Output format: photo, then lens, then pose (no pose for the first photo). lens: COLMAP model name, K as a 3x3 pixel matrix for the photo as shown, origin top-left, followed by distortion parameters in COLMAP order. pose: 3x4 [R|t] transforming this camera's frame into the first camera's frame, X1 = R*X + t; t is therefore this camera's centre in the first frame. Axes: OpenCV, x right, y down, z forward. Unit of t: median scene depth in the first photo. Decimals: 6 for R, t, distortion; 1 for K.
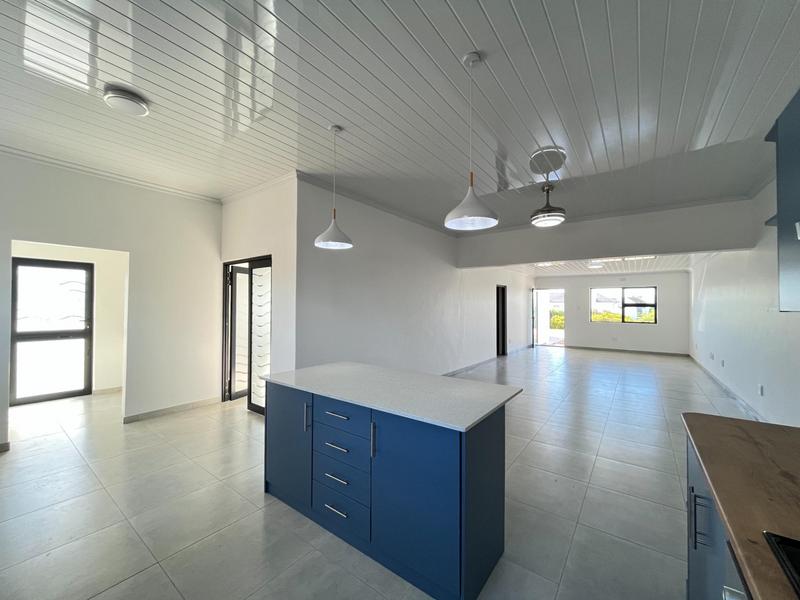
lens RADIAL K [[321.2, 0, 399.3], [0, 321.2, 302.2], [0, 0, 1]] dist [-0.003042, -0.000110]
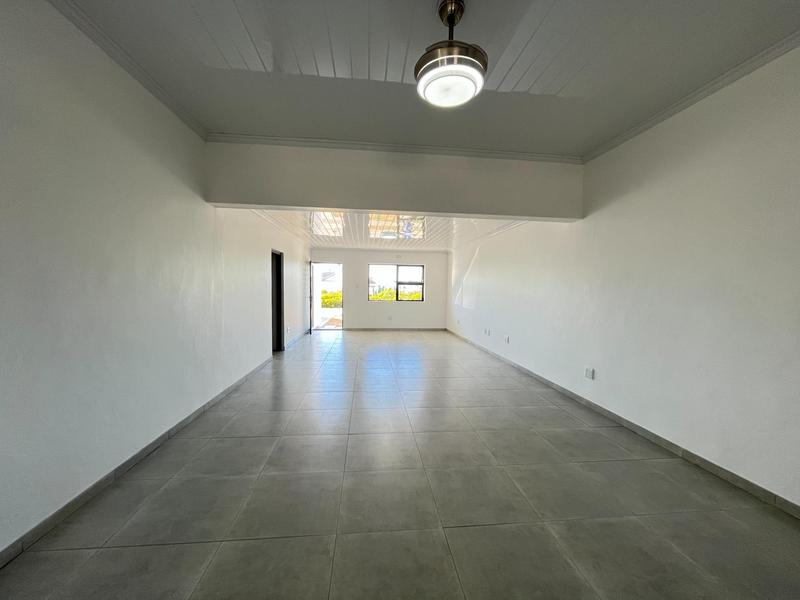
lens RADIAL K [[321.2, 0, 399.3], [0, 321.2, 302.2], [0, 0, 1]] dist [-0.003042, -0.000110]
pose [[0.739623, -0.025259, 0.672547, 0.041005], [-0.019481, 0.998073, 0.058910, 0.010181], [-0.672739, -0.056673, 0.737706, 0.278755]]
